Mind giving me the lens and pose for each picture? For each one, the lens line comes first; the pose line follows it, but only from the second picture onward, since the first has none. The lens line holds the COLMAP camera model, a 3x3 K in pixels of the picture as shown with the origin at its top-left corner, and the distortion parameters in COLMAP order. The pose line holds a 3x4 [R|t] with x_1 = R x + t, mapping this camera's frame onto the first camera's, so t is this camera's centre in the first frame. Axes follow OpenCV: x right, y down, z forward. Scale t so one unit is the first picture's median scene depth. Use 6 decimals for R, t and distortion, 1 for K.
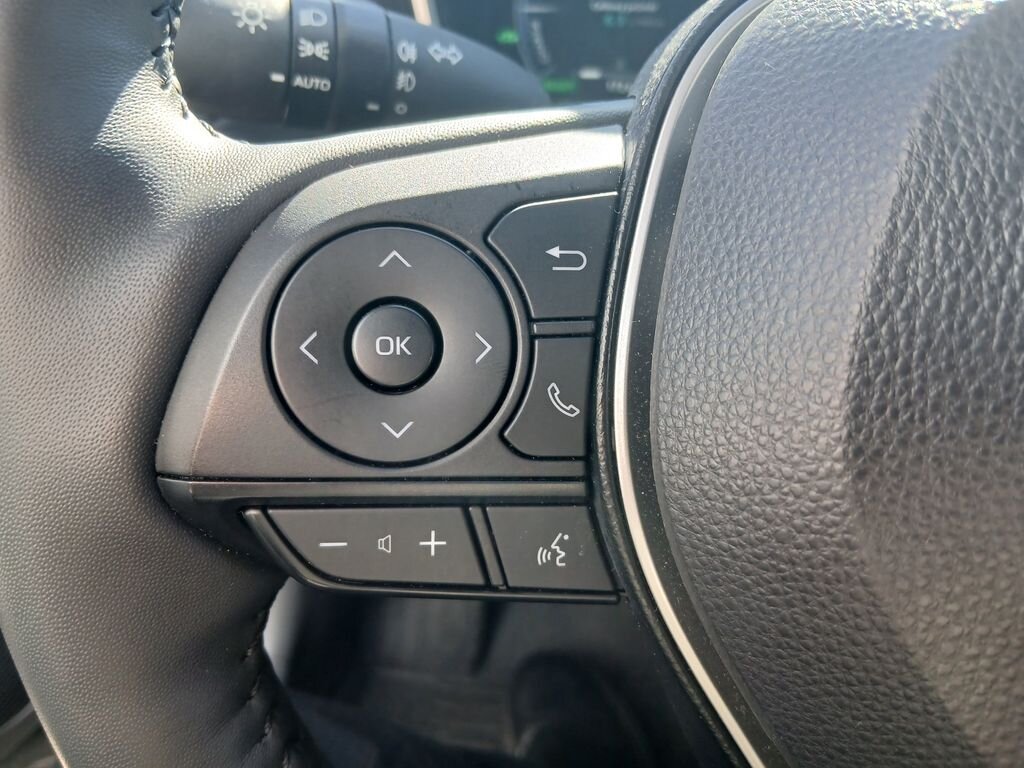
lens RADIAL K [[777.5, 0, 512.0], [0, 777.5, 384.0], [0, 0, 1]] dist [0.090393, -0.145713]
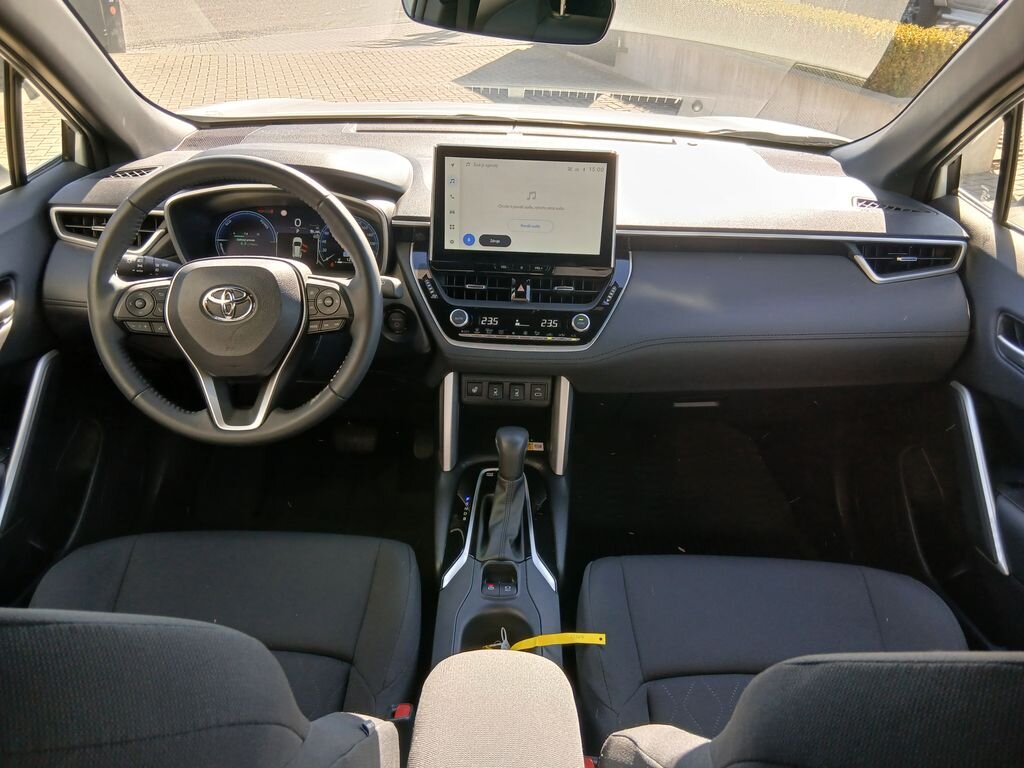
lens RADIAL K [[777.5, 0, 512.0], [0, 777.5, 384.0], [0, 0, 1]] dist [0.090393, -0.145713]
pose [[0.995161, -0.007495, 0.097973, 3.204946], [0.020549, 0.990914, -0.132920, 2.158924], [-0.096087, 0.134290, 0.986273, -8.242705]]
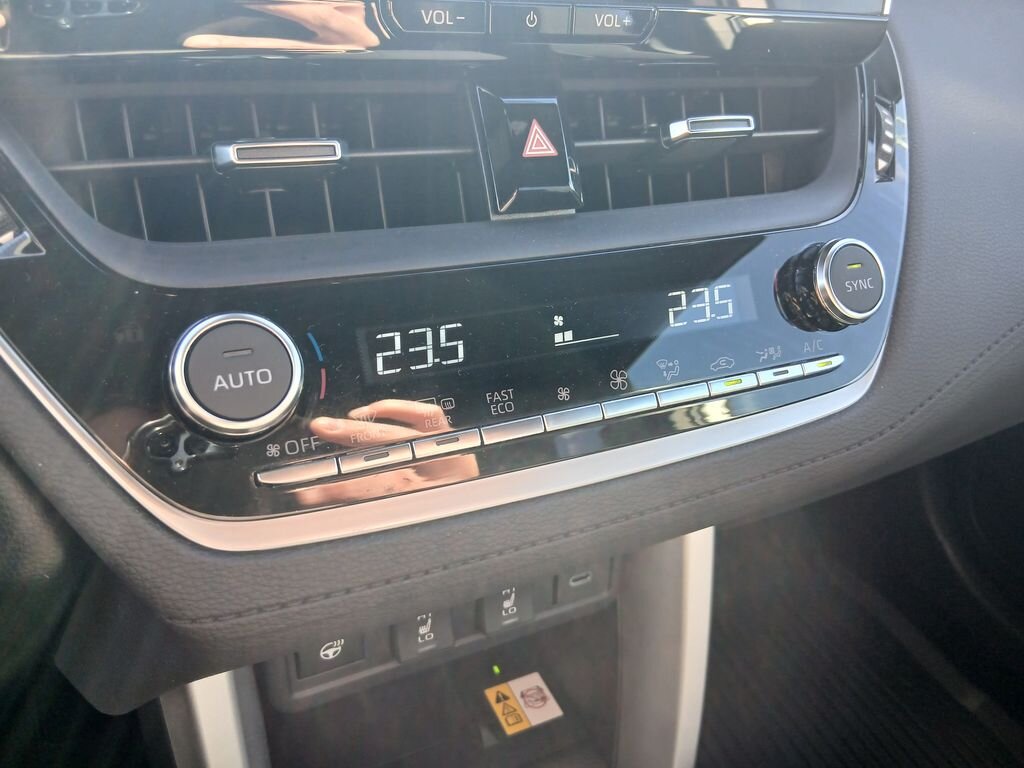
lens RADIAL K [[777.5, 0, 512.0], [0, 777.5, 384.0], [0, 0, 1]] dist [0.090393, -0.145713]
pose [[0.856559, -0.211250, 0.470830, 3.258686], [0.224618, 0.974033, 0.028389, 0.001119], [-0.464601, 0.081440, 0.881767, 0.308048]]
